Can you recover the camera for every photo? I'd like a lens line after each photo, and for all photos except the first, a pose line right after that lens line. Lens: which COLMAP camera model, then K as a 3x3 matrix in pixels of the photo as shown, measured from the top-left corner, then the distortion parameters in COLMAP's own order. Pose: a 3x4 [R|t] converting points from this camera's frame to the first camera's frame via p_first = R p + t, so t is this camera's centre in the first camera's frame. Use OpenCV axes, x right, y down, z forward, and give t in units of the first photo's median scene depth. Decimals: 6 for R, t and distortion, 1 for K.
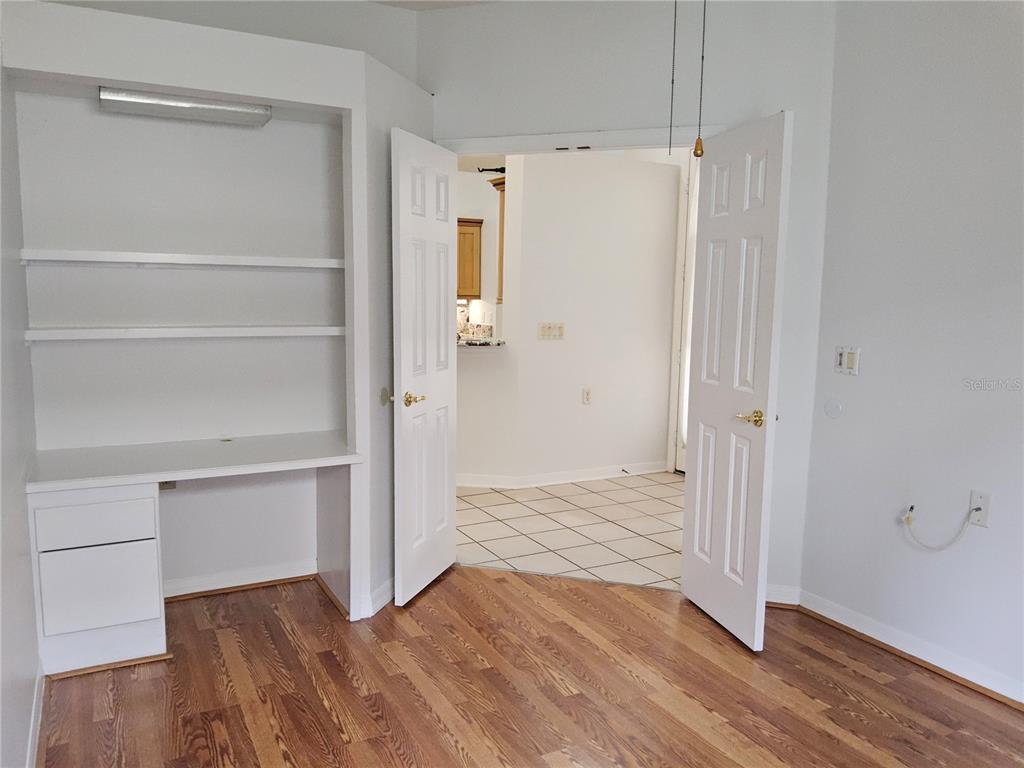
lens RADIAL K [[769.1, 0, 509.7], [0, 769.1, 380.9], [0, 0, 1]] dist [0.072305, -0.113825]
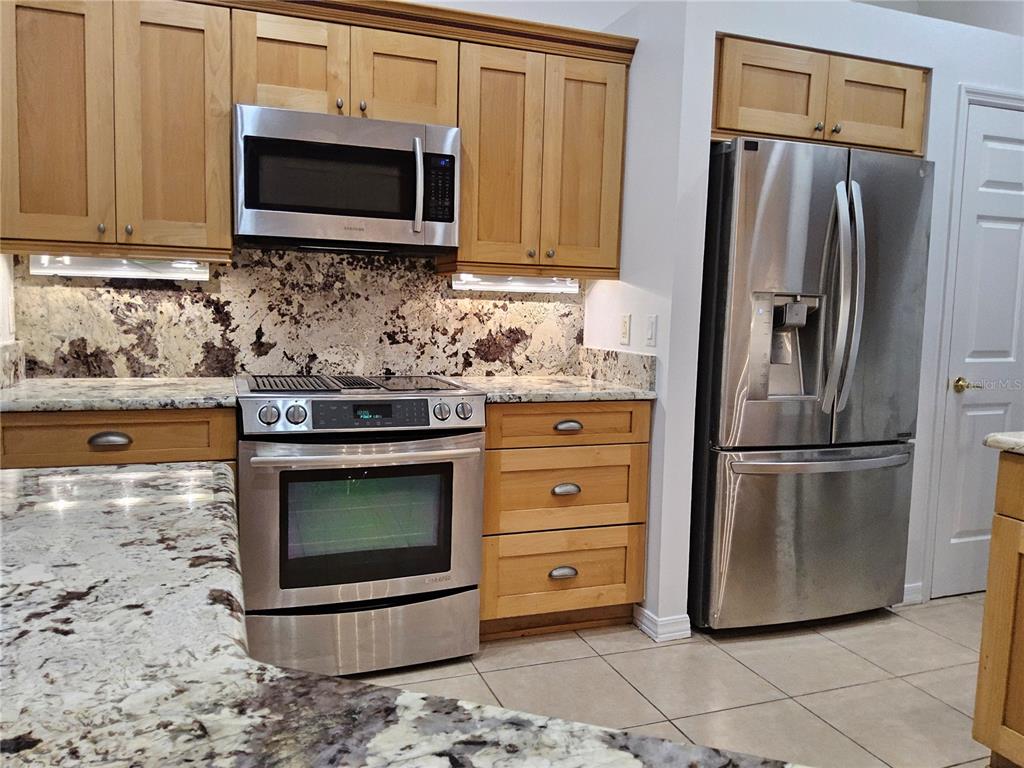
lens RADIAL K [[769.1, 0, 510.5], [0, 769.1, 396.0], [0, 0, 1]] dist [0.072305, -0.113825]
pose [[0.992767, 0.027766, -0.116804, -0.044878], [-0.028942, 0.999546, -0.008379, -0.049236], [0.116518, 0.011699, 0.993120, 0.652654]]
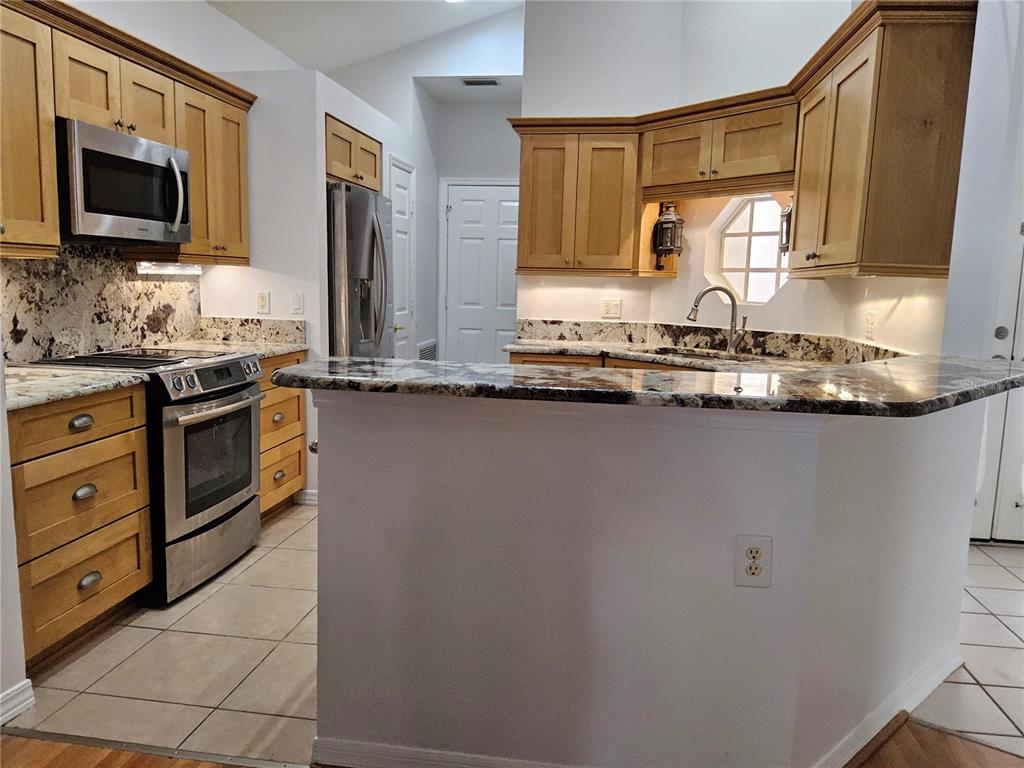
lens RADIAL K [[769.1, 0, 507.2], [0, 769.1, 392.1], [0, 0, 1]] dist [0.072305, -0.113825]
pose [[0.590888, -0.113022, 0.798797, -0.338041], [0.078806, 0.993489, 0.082274, -0.055583], [-0.802895, 0.014336, 0.595948, 0.589853]]
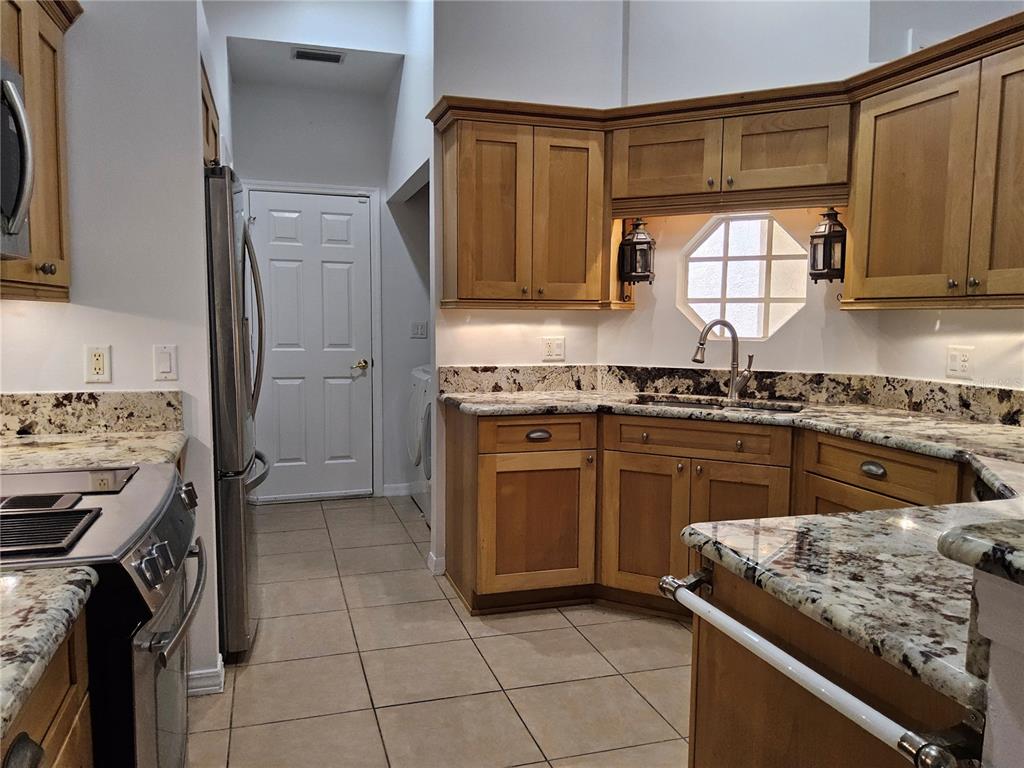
lens RADIAL K [[769.1, 0, 509.9], [0, 769.1, 387.8], [0, 0, 1]] dist [0.072305, -0.113825]
pose [[0.184460, -0.103867, 0.977336, -0.282553], [0.111253, 0.990216, 0.084238, -0.081990], [-0.976523, 0.093193, 0.194210, 0.801821]]
